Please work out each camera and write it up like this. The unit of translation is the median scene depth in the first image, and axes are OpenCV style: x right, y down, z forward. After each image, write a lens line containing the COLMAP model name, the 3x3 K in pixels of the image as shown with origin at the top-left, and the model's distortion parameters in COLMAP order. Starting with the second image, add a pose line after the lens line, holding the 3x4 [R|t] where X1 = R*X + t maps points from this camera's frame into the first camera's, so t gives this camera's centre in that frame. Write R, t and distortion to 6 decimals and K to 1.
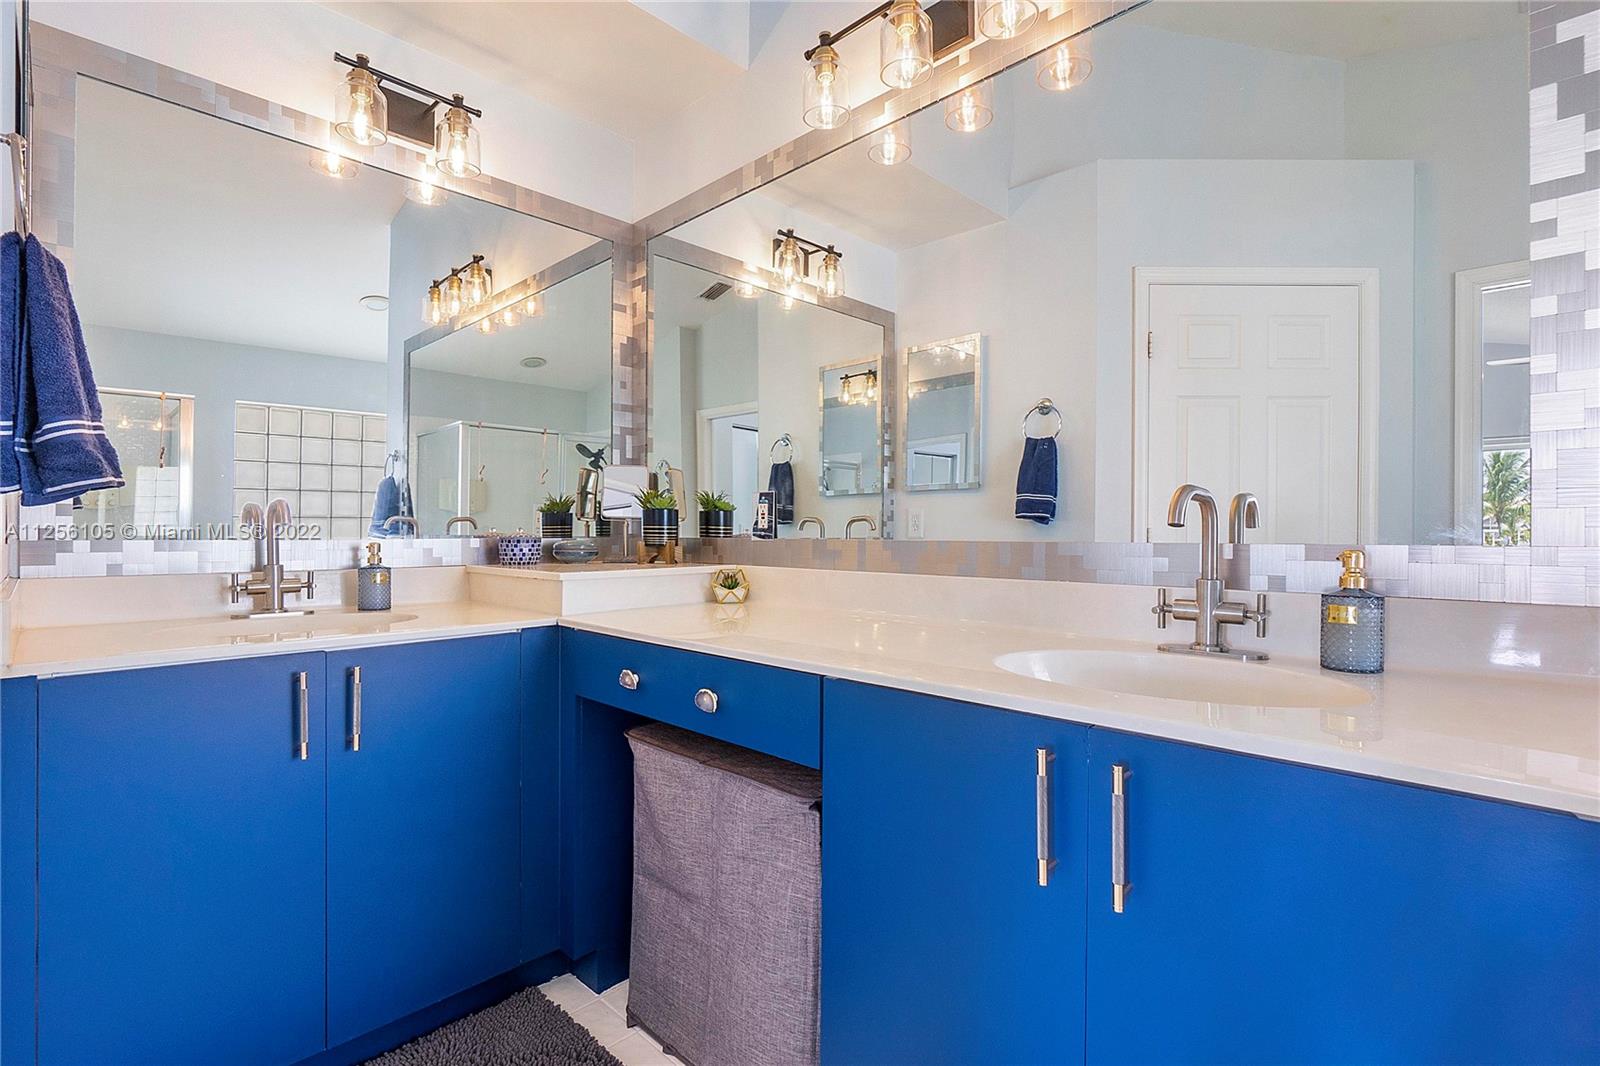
lens RADIAL K [[752.8, 0, 799.8], [0, 752.8, 533.5], [0, 0, 1]] dist [-0.003563, -0.001374]
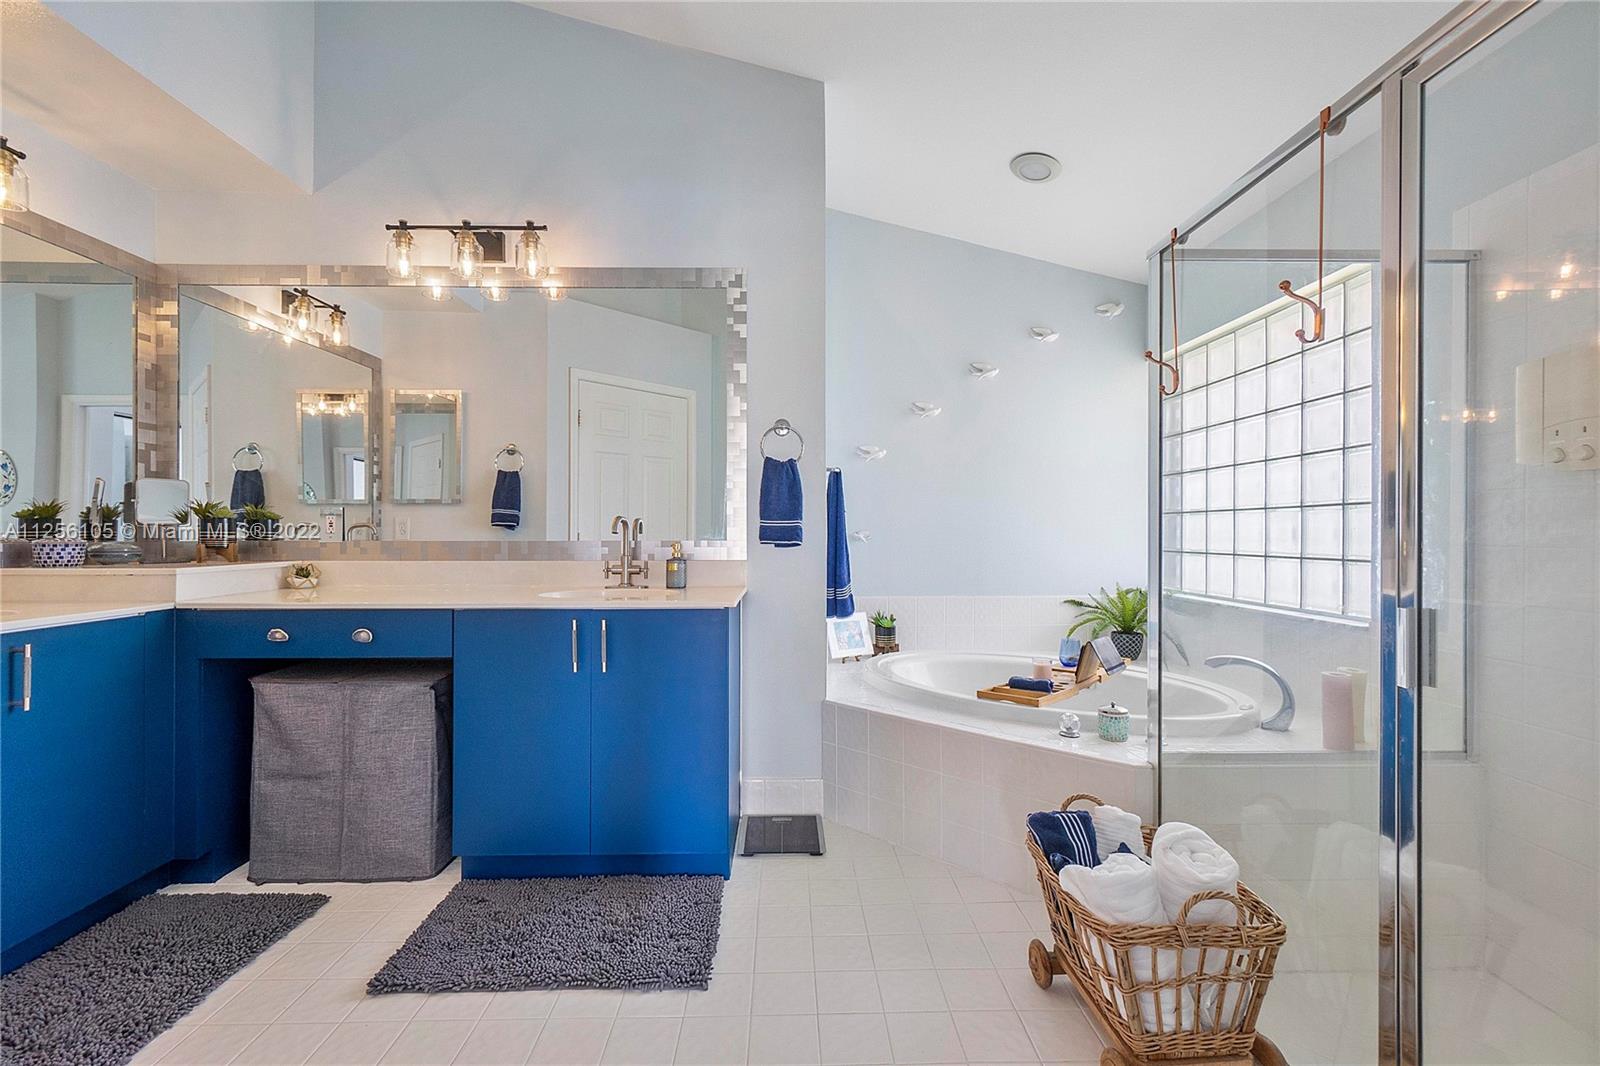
lens RADIAL K [[691.8, 0, 805.9], [0, 691.8, 534.0], [0, 0, 1]] dist [-0.004367, -0.000681]
pose [[0.701280, -0.001830, 0.712883, -0.343623], [0.003319, 0.999994, -0.000698, -0.002357], [-0.712878, 0.002855, 0.701282, -0.522460]]
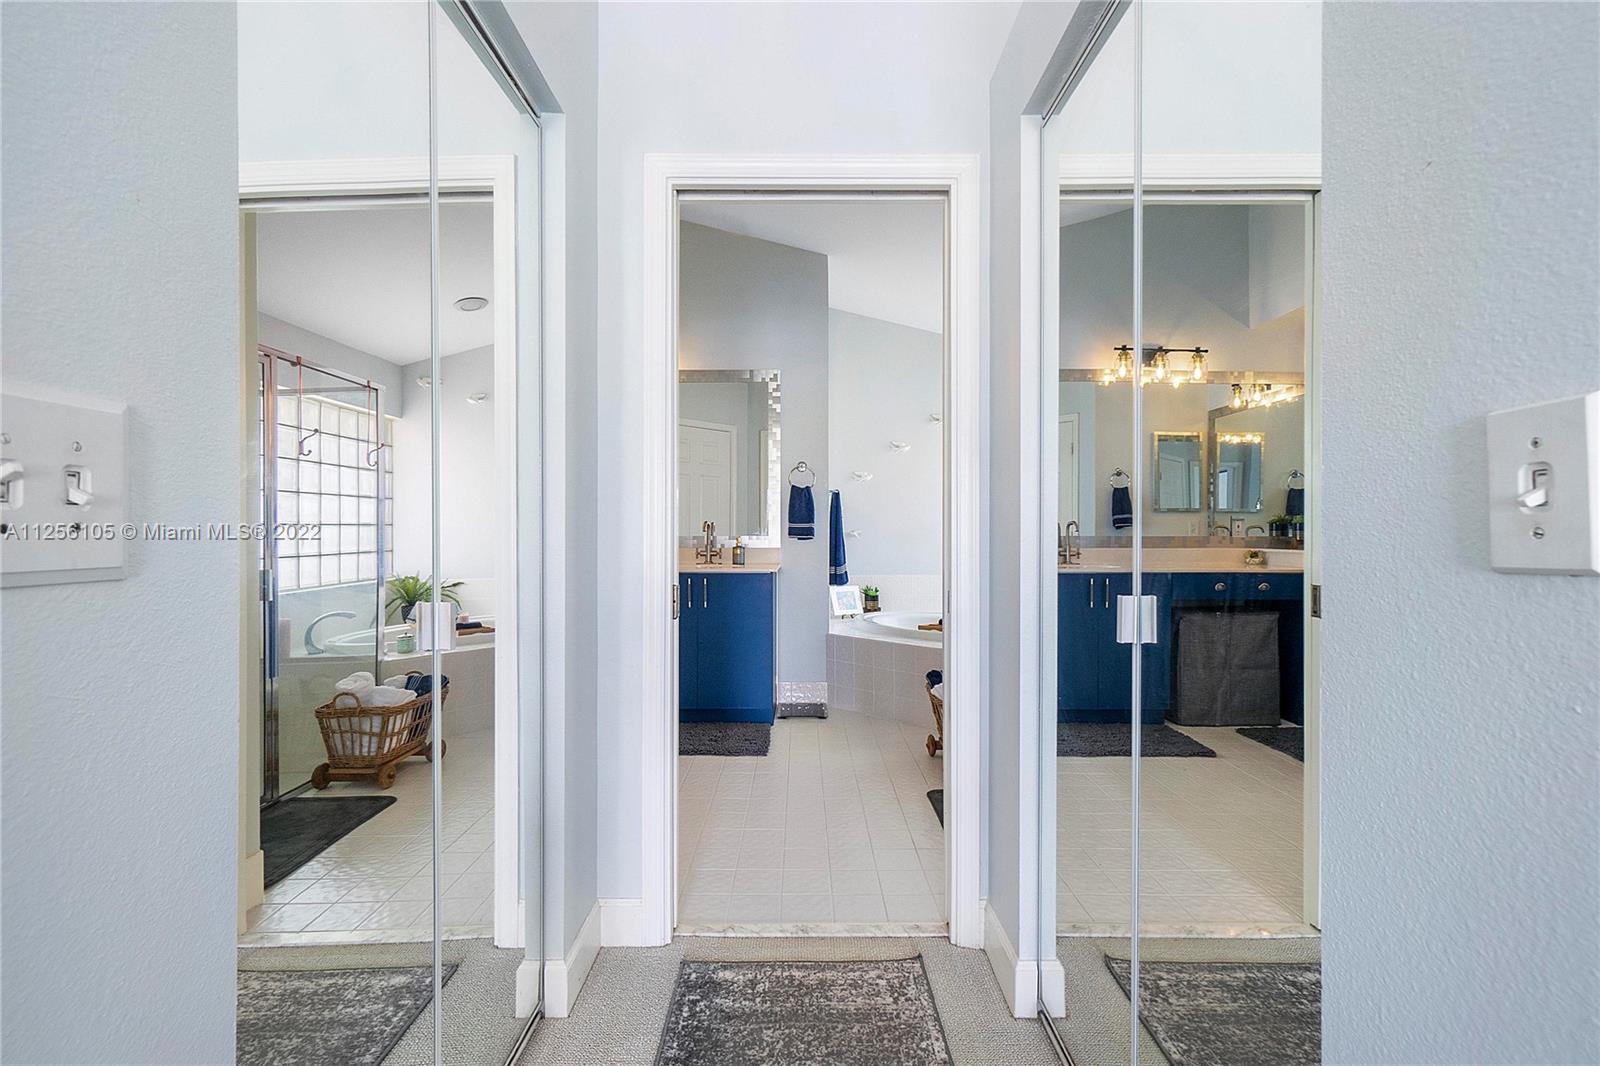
lens RADIAL K [[691.8, 0, 797.4], [0, 691.8, 532.3], [0, 0, 1]] dist [-0.004367, -0.000681]
pose [[0.723691, -0.001150, 0.690123, -0.916044], [0.005066, 0.999981, -0.003646, 0.005580], [-0.690105, 0.006135, 0.723683, -1.097900]]
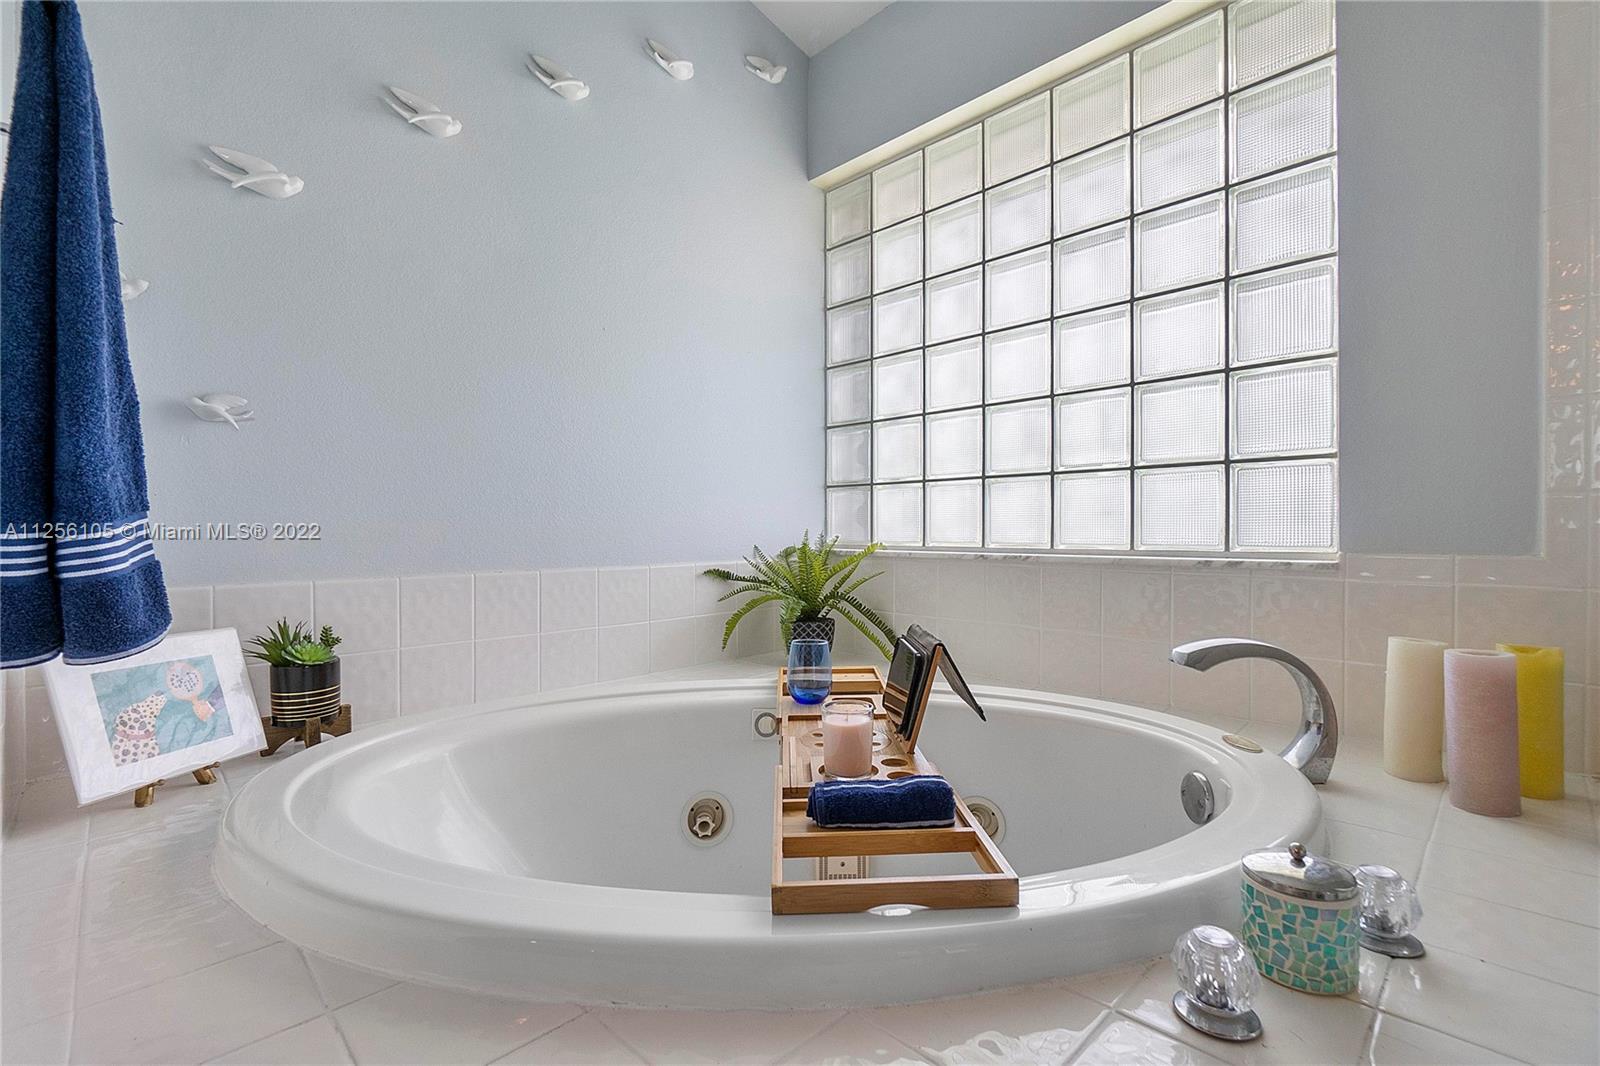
lens RADIAL K [[691.8, 0, 789.1], [0, 691.8, 537.5], [0, 0, 1]] dist [-0.004367, -0.000681]
pose [[0.026927, -0.009131, 0.999596, 0.428105], [0.006559, 0.999938, 0.008957, 0.114560], [-0.999616, 0.006315, 0.026985, 0.102486]]
